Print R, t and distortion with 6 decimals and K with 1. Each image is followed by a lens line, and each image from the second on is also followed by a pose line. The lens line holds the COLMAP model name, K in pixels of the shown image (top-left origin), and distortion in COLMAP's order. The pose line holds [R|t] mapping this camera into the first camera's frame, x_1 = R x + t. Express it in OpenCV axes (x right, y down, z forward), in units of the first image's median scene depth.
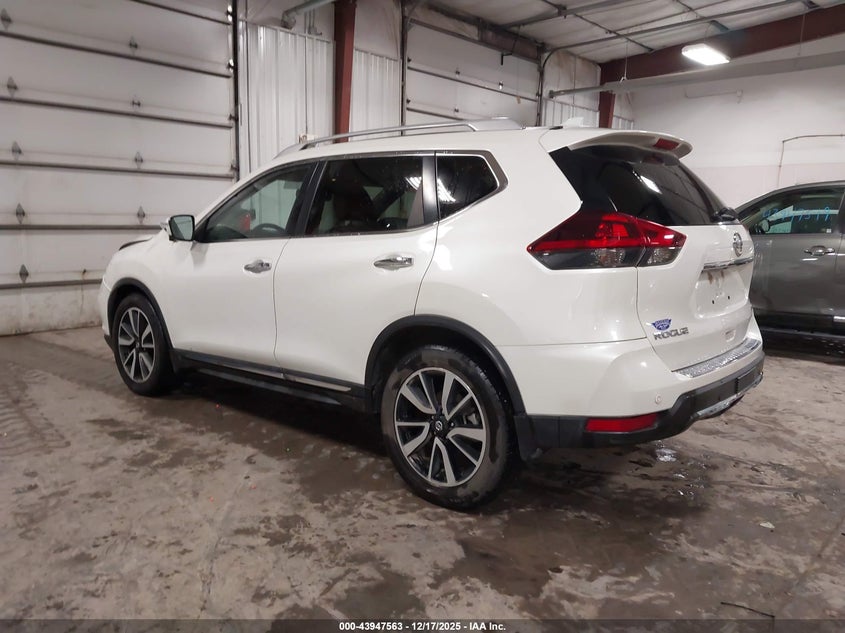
lens RADIAL K [[681.8, 0, 422.5], [0, 681.8, 316.5], [0, 0, 1]] dist [-0.003444, -0.008822]
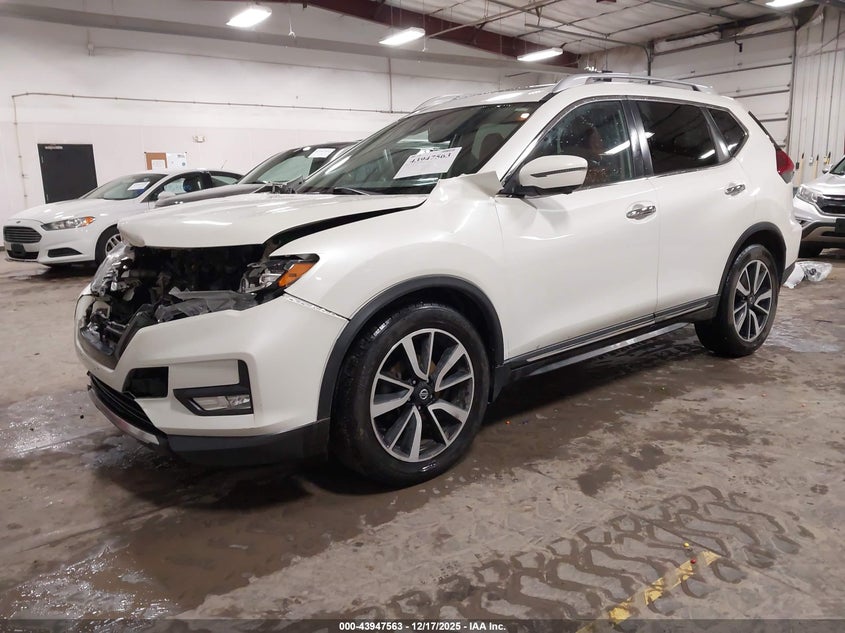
lens RADIAL K [[681.8, 0, 422.5], [0, 681.8, 316.5], [0, 0, 1]] dist [-0.003444, -0.008822]
pose [[0.164978, -0.213780, 0.962850, -1.205325], [0.177466, 0.966728, 0.184234, -0.158691], [-0.970200, 0.140479, 0.197427, 1.124774]]
